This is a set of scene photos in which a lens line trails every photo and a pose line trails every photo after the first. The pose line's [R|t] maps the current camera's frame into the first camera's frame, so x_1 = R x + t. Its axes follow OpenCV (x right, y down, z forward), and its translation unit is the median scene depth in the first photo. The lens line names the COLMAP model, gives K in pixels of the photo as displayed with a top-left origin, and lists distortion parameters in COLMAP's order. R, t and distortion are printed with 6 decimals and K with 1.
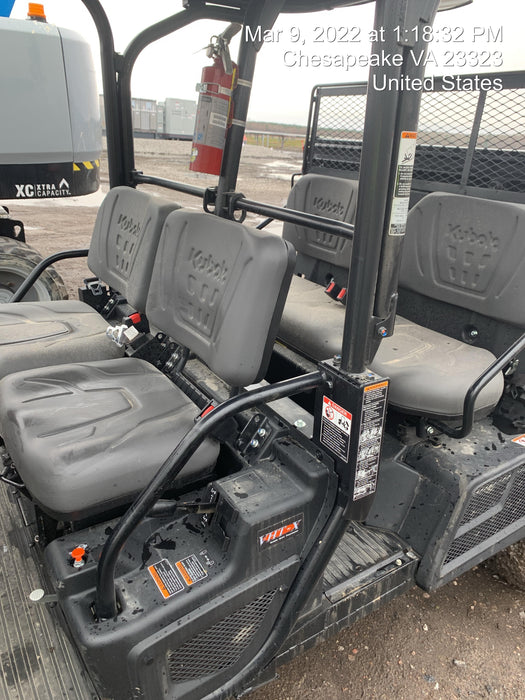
lens RADIAL K [[525.7, 0, 261.4], [0, 525.7, 345.1], [0, 0, 1]] dist [0.023852, -0.042754]
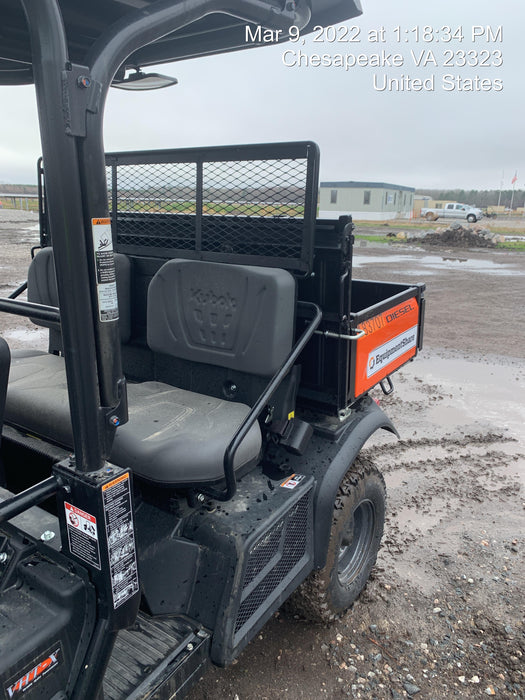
lens RADIAL K [[525.7, 0, 260.9], [0, 525.7, 348.9], [0, 0, 1]] dist [0.023852, -0.042754]
pose [[0.920102, -0.146404, 0.363288, 0.109244], [0.177391, 0.982698, -0.053256, -0.041346], [-0.349205, 0.113445, 0.930154, 0.010957]]
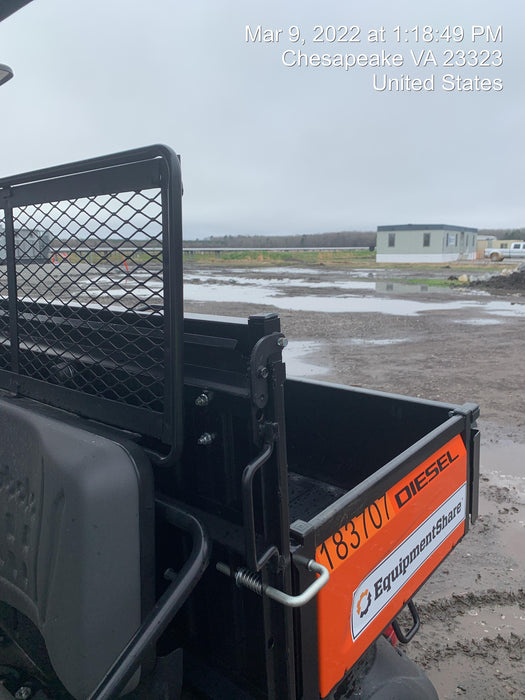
lens RADIAL K [[525.7, 0, 265.2], [0, 525.7, 350.7], [0, 0, 1]] dist [0.023852, -0.042754]
pose [[0.953469, -0.128017, 0.272962, 0.690524], [0.173736, 0.973235, -0.150427, -0.286629], [-0.246399, 0.190851, 0.950191, 0.619230]]
